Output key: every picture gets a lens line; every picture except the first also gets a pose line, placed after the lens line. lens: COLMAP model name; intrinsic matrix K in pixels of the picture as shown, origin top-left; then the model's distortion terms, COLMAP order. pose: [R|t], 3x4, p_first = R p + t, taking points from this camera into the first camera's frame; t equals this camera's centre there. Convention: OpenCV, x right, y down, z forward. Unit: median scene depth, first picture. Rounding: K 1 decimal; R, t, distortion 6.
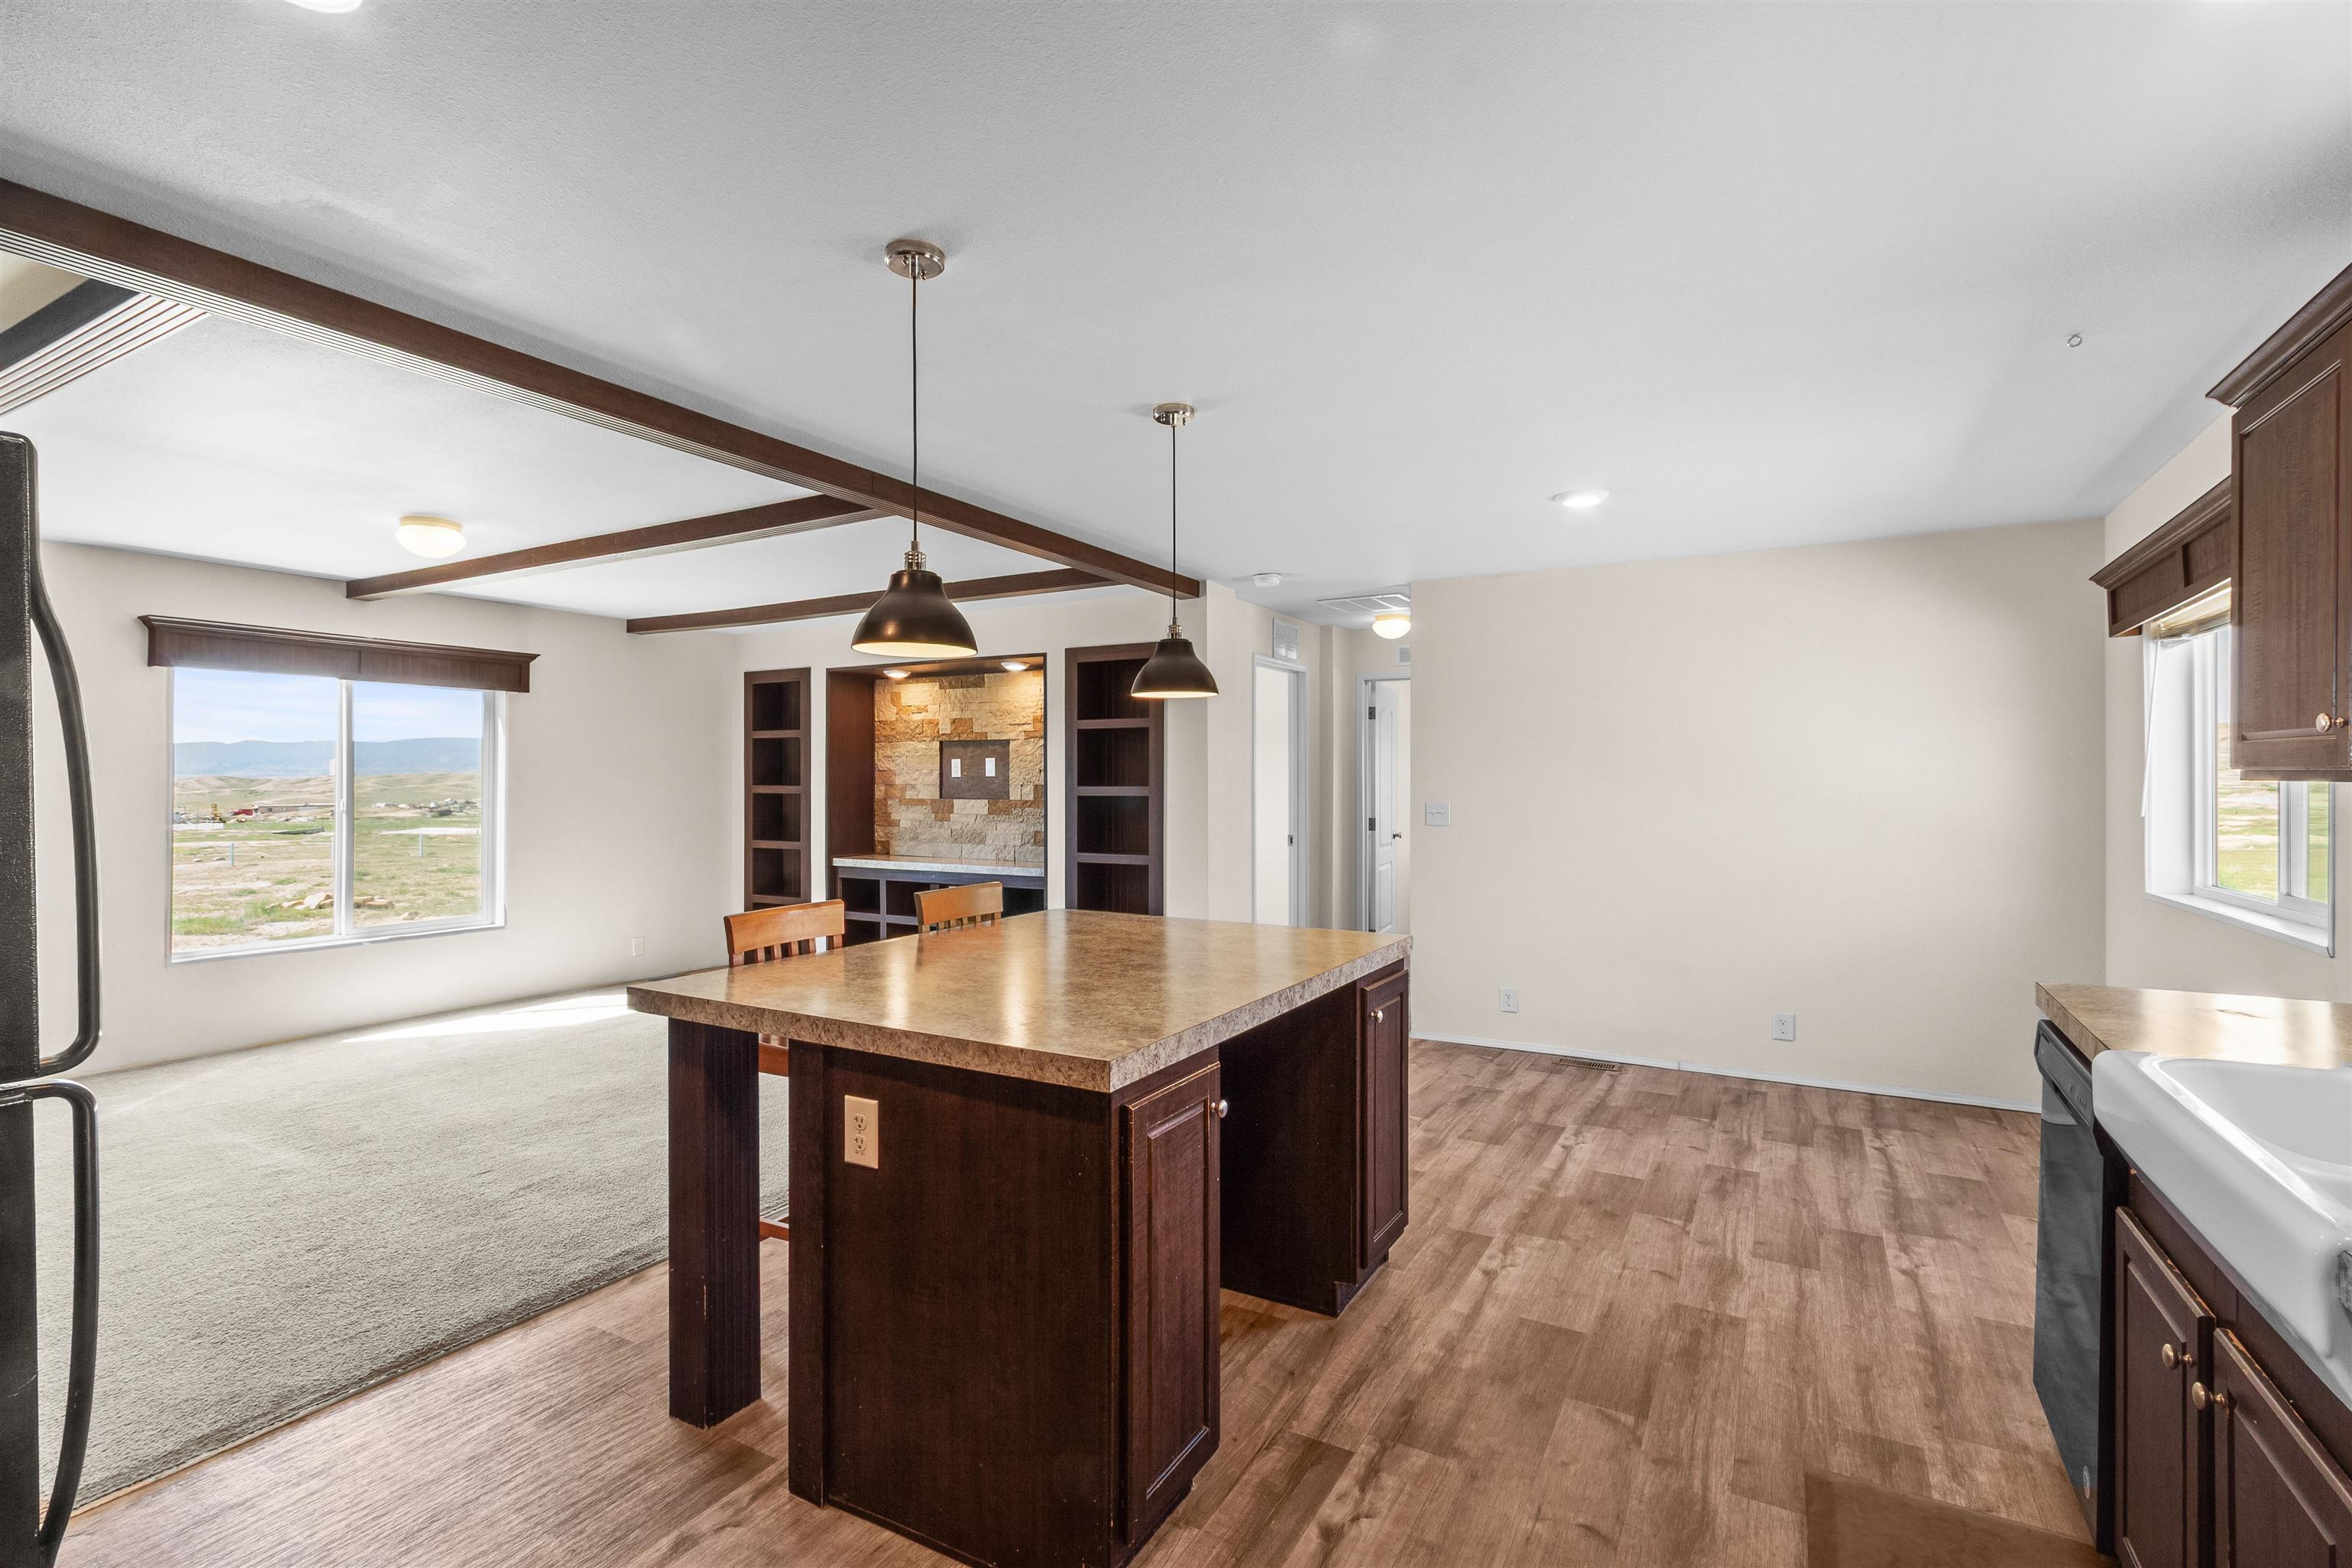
lens RADIAL K [[1087.5, 0, 1170.3], [0, 1087.5, 788.2], [0, 0, 1]] dist [0.000507, -0.000400]
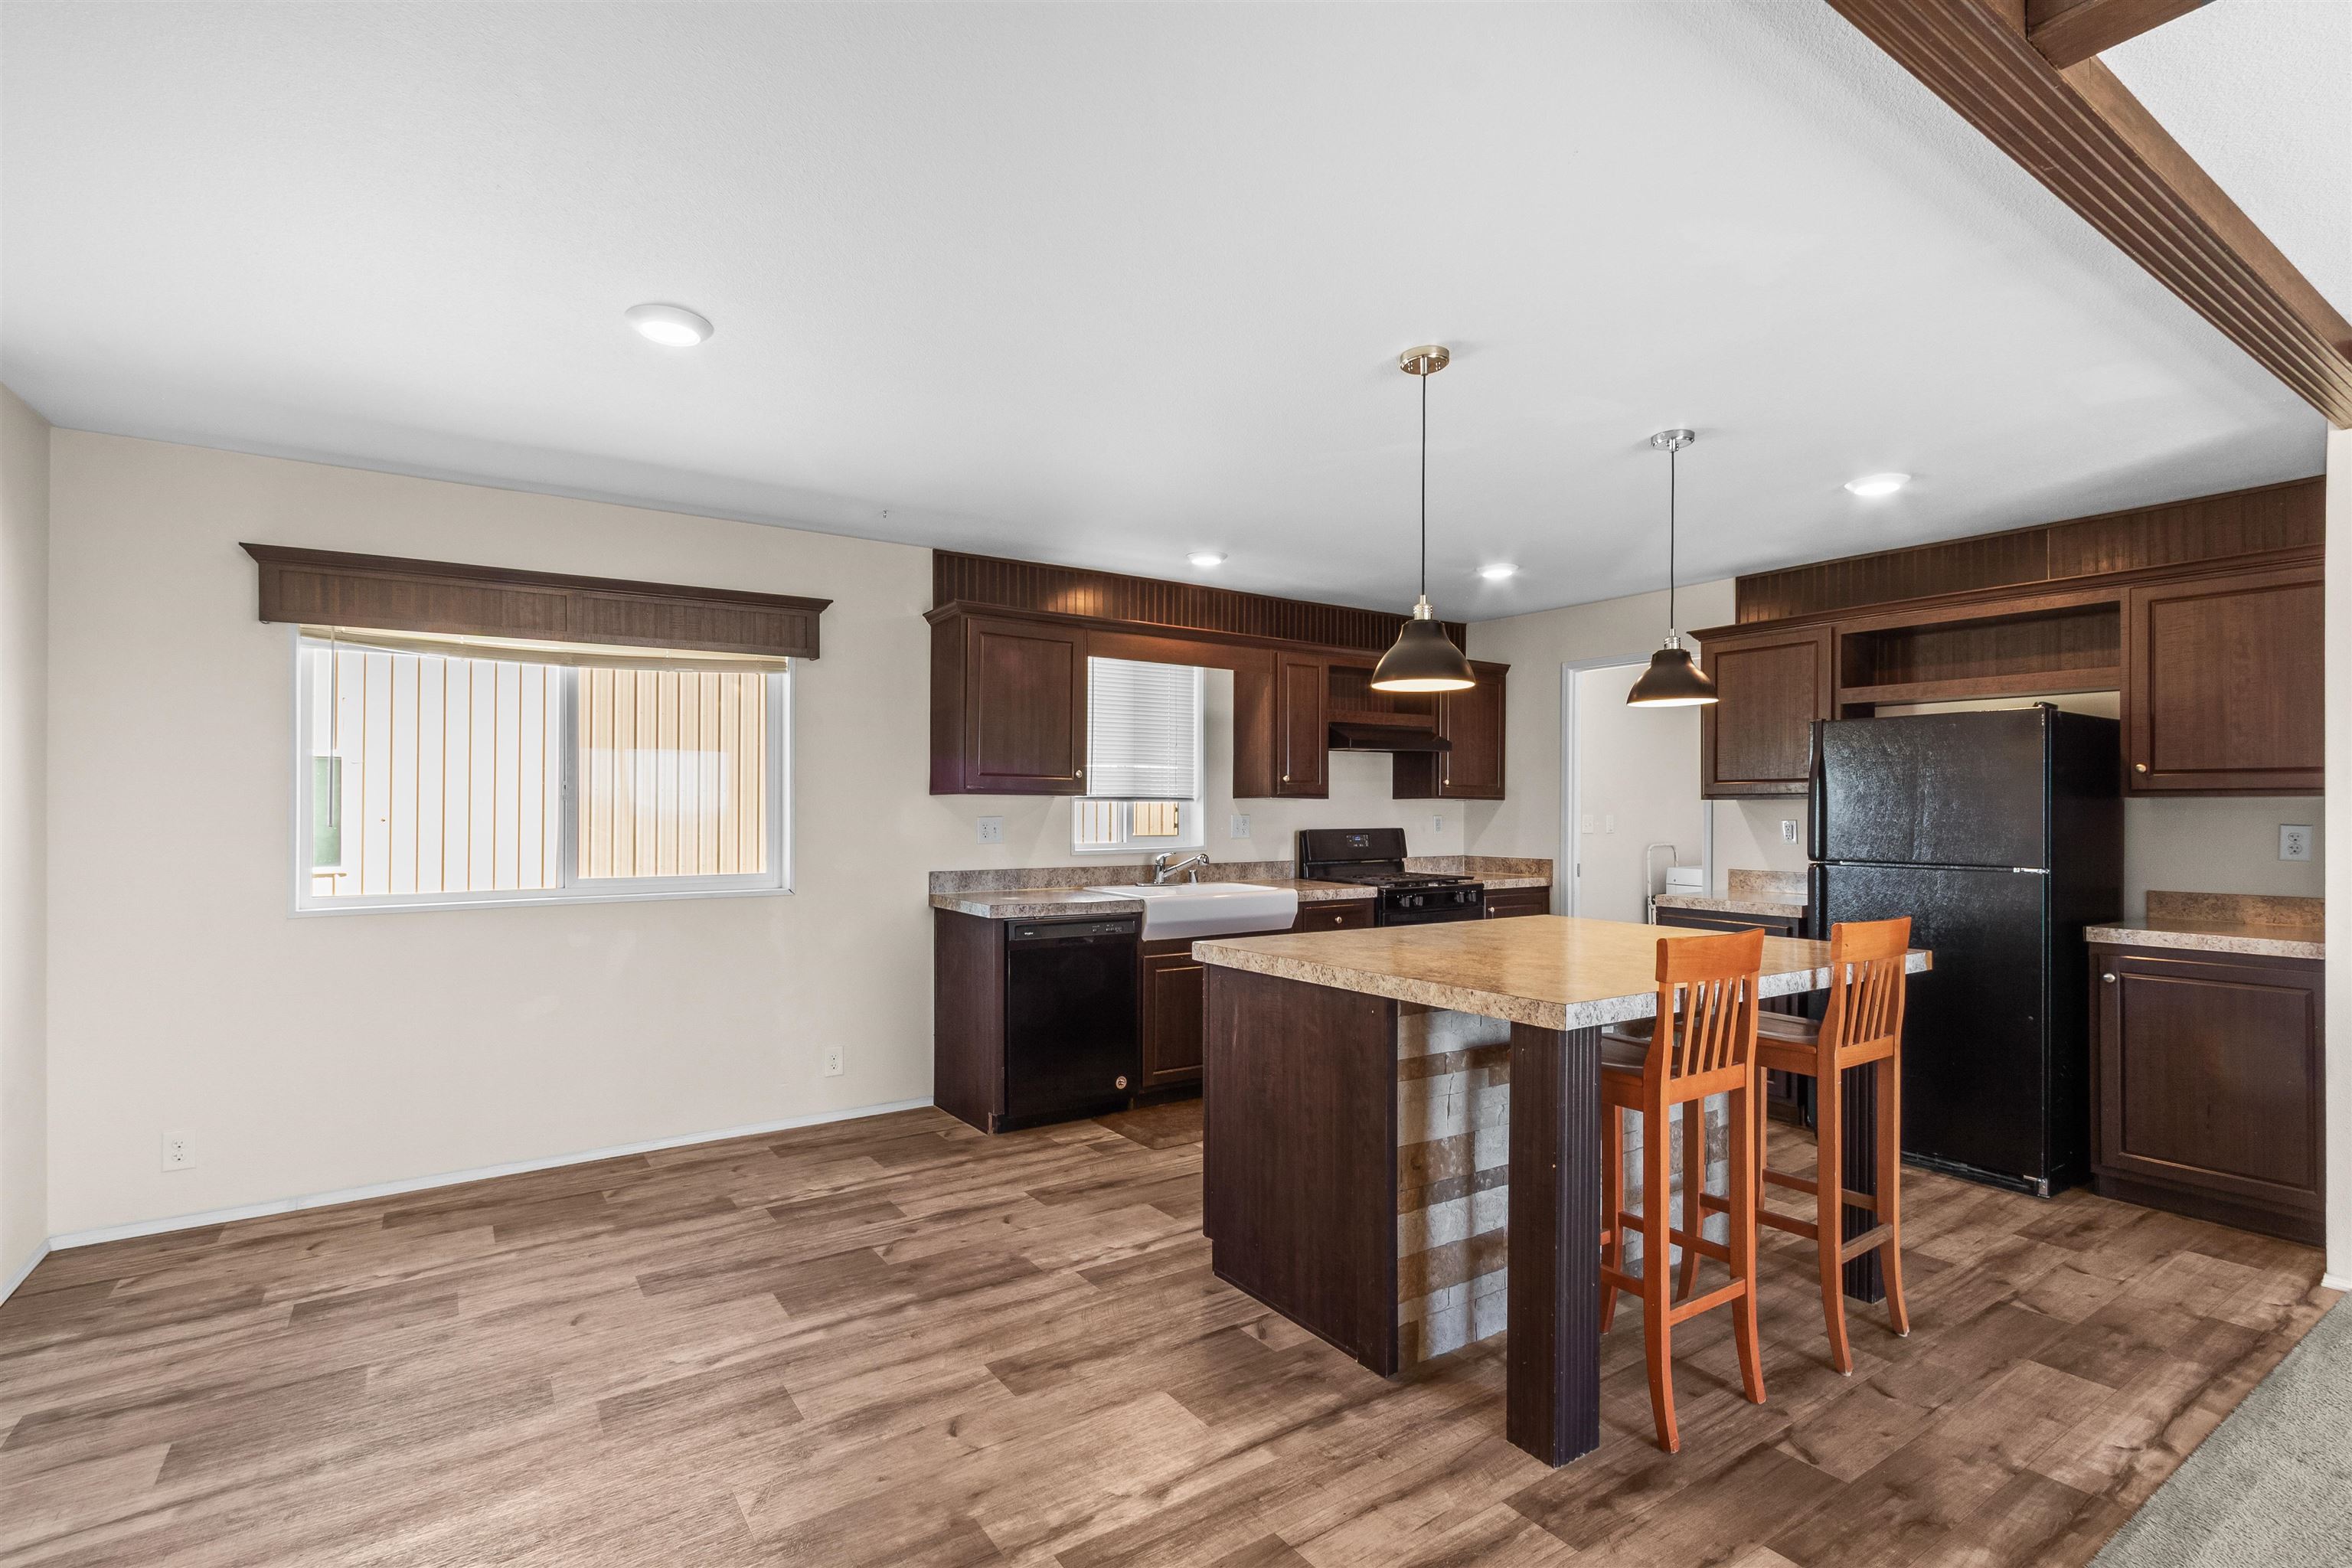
lens RADIAL K [[1087.5, 0, 1194.2], [0, 1087.5, 784.4], [0, 0, 1]] dist [0.000507, -0.000400]
pose [[-0.902064, 0.005397, 0.431568, -0.187336], [0.000759, 0.999940, -0.010919, 0.002864], [-0.431601, -0.009522, -0.902014, 1.674489]]
